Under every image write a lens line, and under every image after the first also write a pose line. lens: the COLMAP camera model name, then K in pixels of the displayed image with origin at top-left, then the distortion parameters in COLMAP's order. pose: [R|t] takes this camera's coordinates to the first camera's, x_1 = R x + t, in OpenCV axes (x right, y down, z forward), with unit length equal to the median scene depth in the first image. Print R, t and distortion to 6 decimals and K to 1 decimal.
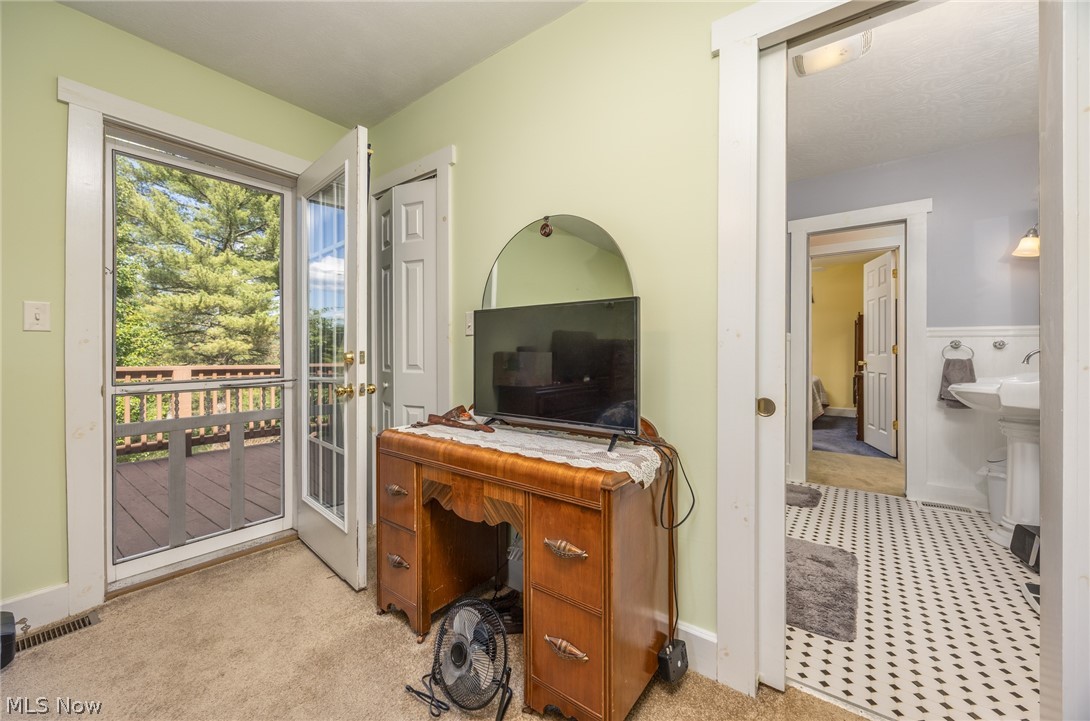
lens RADIAL K [[426.7, 0, 538.4], [0, 426.7, 357.0], [0, 0, 1]] dist [0.001164, -0.000134]
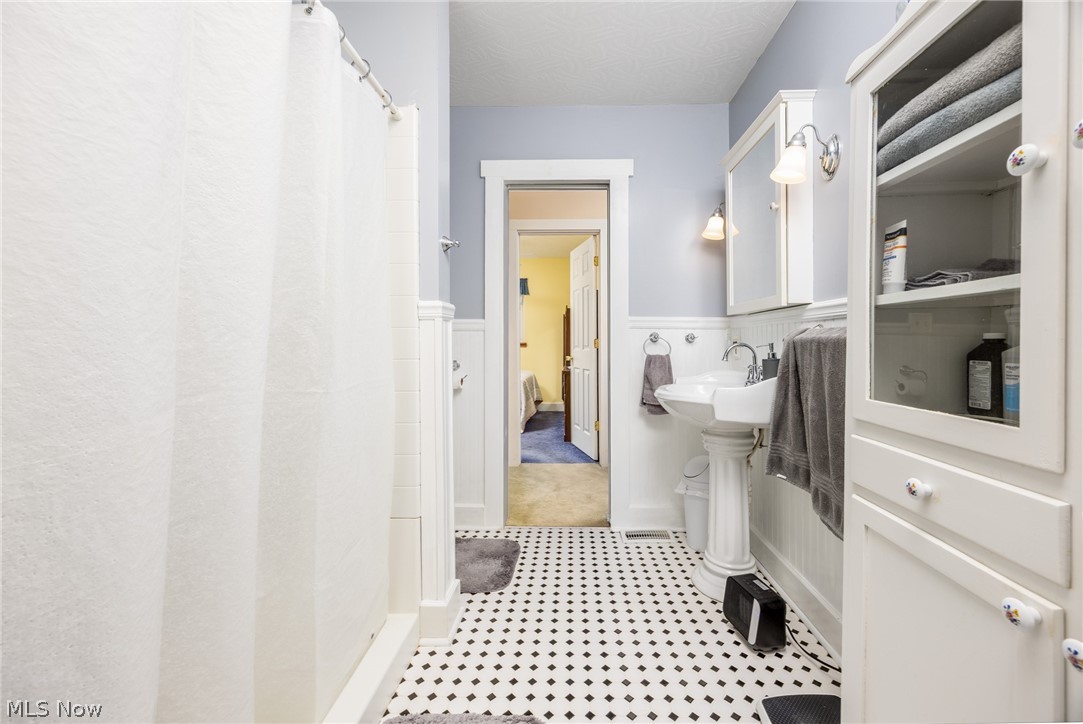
lens RADIAL K [[434.2, 0, 544.6], [0, 434.2, 353.8], [0, 0, 1]] dist [0.000582, 0.000058]
pose [[0.832860, -0.006797, 0.553442, 0.313507], [0.003747, 0.999971, 0.006642, -0.004004], [-0.553471, -0.003458, 0.832861, 0.396157]]
